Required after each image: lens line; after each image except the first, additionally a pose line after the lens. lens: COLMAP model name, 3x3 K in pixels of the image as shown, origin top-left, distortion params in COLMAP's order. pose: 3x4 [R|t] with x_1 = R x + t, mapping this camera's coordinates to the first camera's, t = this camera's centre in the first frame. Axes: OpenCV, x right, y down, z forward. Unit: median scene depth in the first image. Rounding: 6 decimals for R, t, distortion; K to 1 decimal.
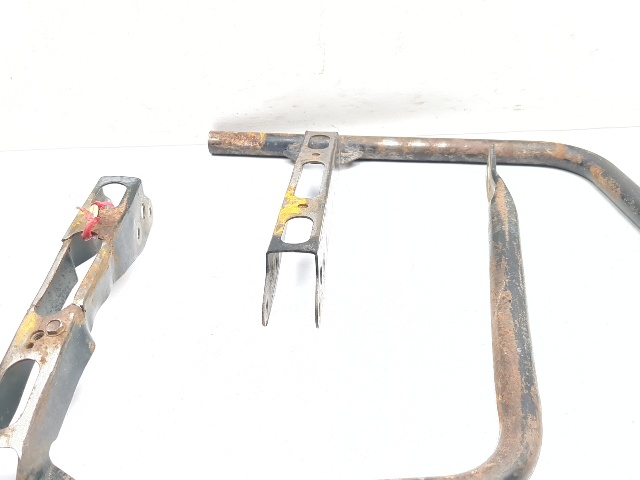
lens RADIAL K [[564.0, 0, 320.0], [0, 564.0, 240.0], [0, 0, 1]] dist [0.071924, -0.173322]
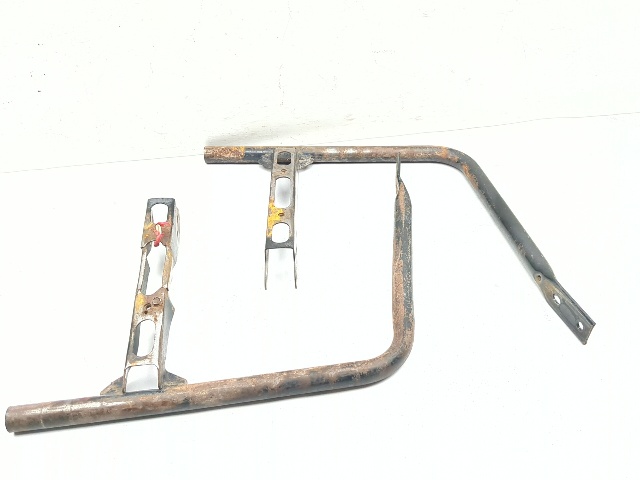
lens RADIAL K [[555.4, 0, 320.0], [0, 555.4, 240.0], [0, 0, 1]] dist [0.079224, -0.148312]
pose [[0.994242, -0.060513, 0.088442, -0.046504], [0.047849, 0.989152, 0.138881, -0.146456], [-0.095886, -0.133849, 0.986352, -0.442313]]
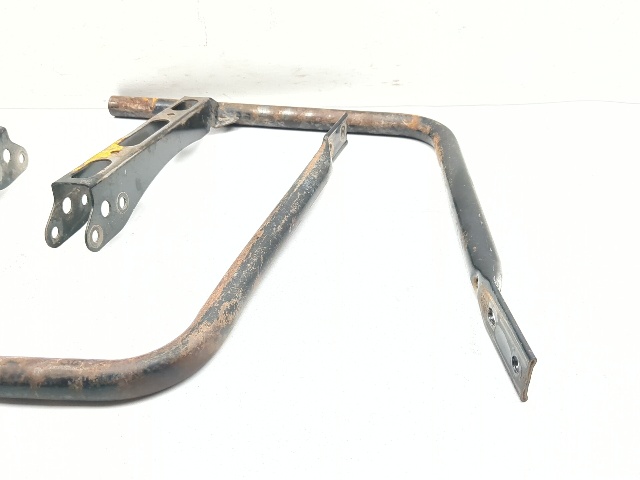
lens RADIAL K [[555.4, 0, 320.0], [0, 555.4, 240.0], [0, 0, 1]] dist [0.079224, -0.148312]
pose [[0.991391, 0.056168, -0.118277, 0.375528], [-0.054557, 0.998369, 0.016821, 0.054665], [0.119029, -0.010223, 0.992838, -0.062890]]
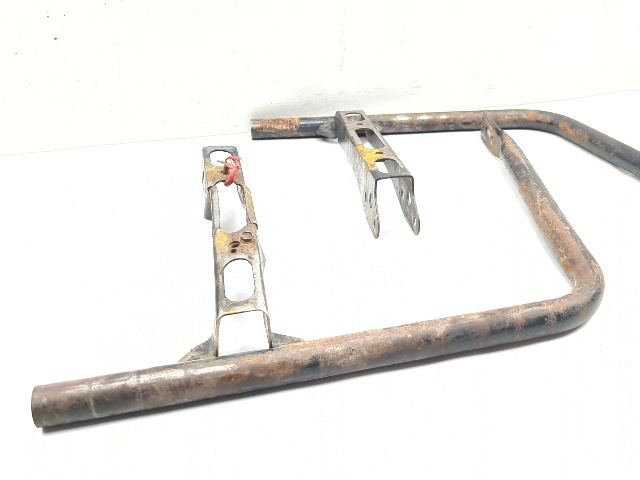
lens RADIAL K [[564.0, 0, 320.0], [0, 564.0, 240.0], [0, 0, 1]] dist [0.071924, -0.173322]
pose [[0.981780, -0.097822, 0.162910, -0.276555], [0.106579, 0.993245, -0.045889, 0.127343], [-0.157320, 0.062415, 0.985573, -0.161742]]
